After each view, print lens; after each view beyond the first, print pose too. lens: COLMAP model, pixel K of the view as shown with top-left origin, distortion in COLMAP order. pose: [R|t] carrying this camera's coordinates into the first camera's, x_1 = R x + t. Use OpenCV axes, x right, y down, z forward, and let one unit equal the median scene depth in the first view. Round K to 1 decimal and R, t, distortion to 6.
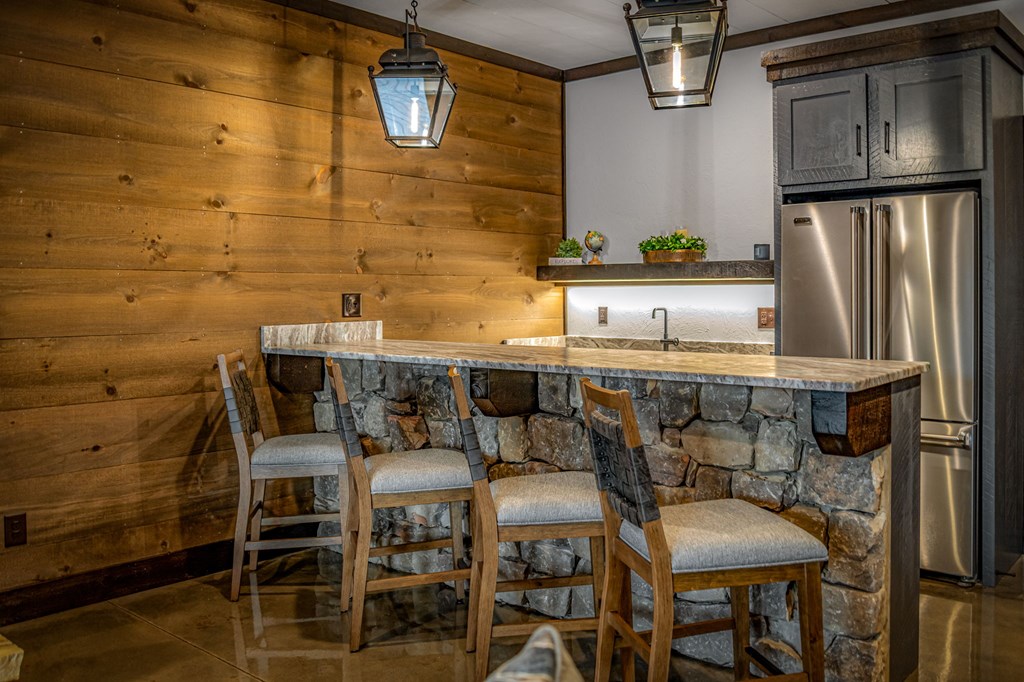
lens RADIAL K [[902.8, 0, 508.2], [0, 902.8, 281.0], [0, 0, 1]] dist [-0.037970, -0.013794]
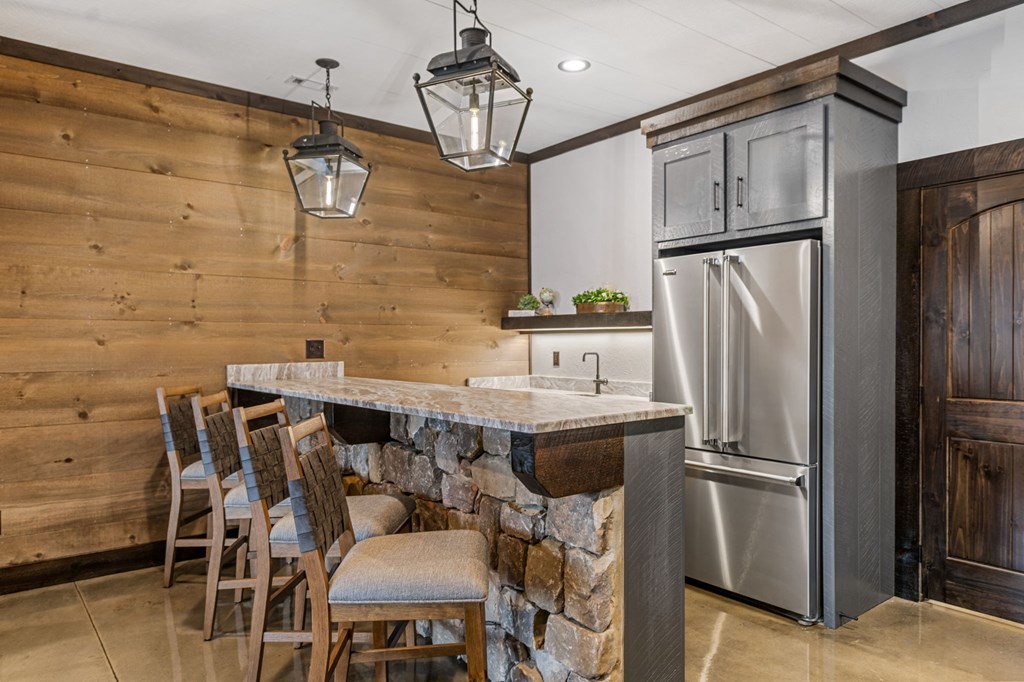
lens RADIAL K [[681.8, 0, 511.6], [0, 681.8, 342.3], [0, 0, 1]] dist [0.020431, -0.007000]
pose [[0.981389, 0.001575, -0.192024, 0.322213], [0.000833, 0.999922, 0.012459, 0.007515], [0.192029, -0.012387, 0.981311, 0.156435]]
